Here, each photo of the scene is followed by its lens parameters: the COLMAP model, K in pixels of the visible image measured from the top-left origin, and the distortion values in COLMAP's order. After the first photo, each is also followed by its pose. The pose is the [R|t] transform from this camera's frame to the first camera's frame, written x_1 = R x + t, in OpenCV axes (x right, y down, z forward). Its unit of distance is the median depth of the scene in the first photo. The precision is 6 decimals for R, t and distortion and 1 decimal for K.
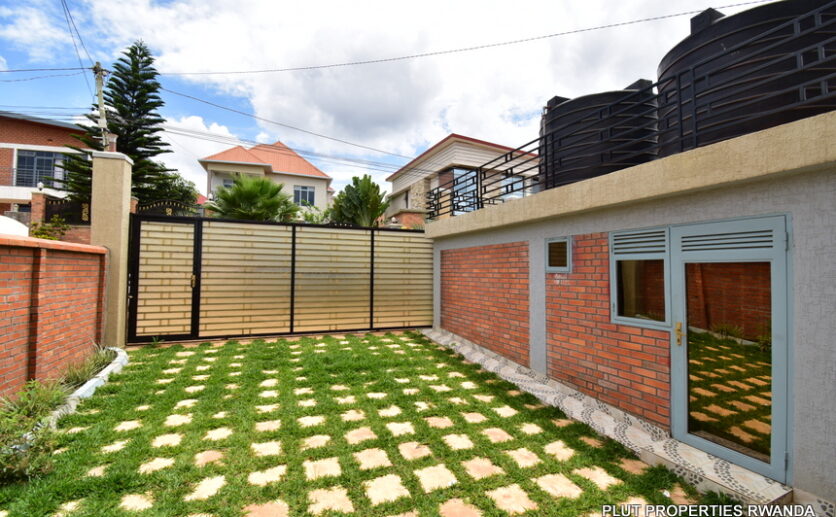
lens RADIAL K [[363.9, 0, 414.9], [0, 363.9, 254.3], [0, 0, 1]] dist [0.013493, -0.021187]
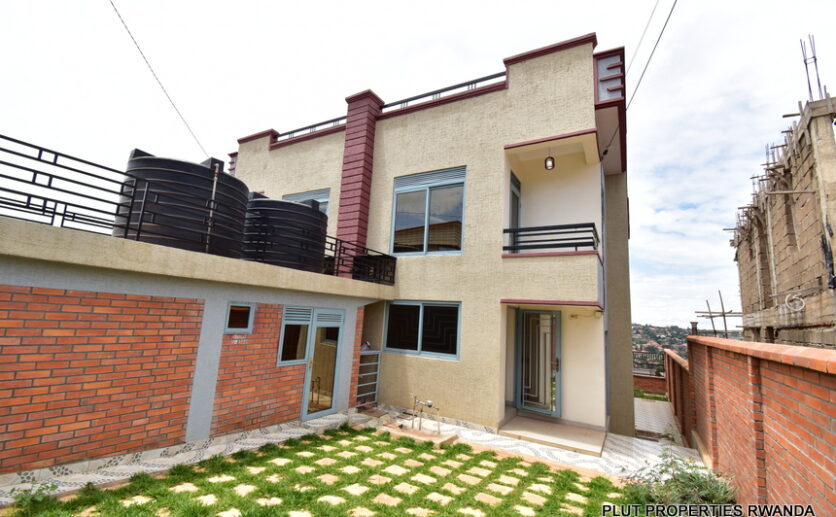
lens RADIAL K [[363.9, 0, 414.9], [0, 363.9, 254.3], [0, 0, 1]] dist [0.013493, -0.021187]
pose [[-0.610272, 0.085908, 0.787520, -0.998256], [-0.100542, 0.977664, -0.184564, -0.042284], [-0.785786, -0.191813, -0.588003, 1.500664]]
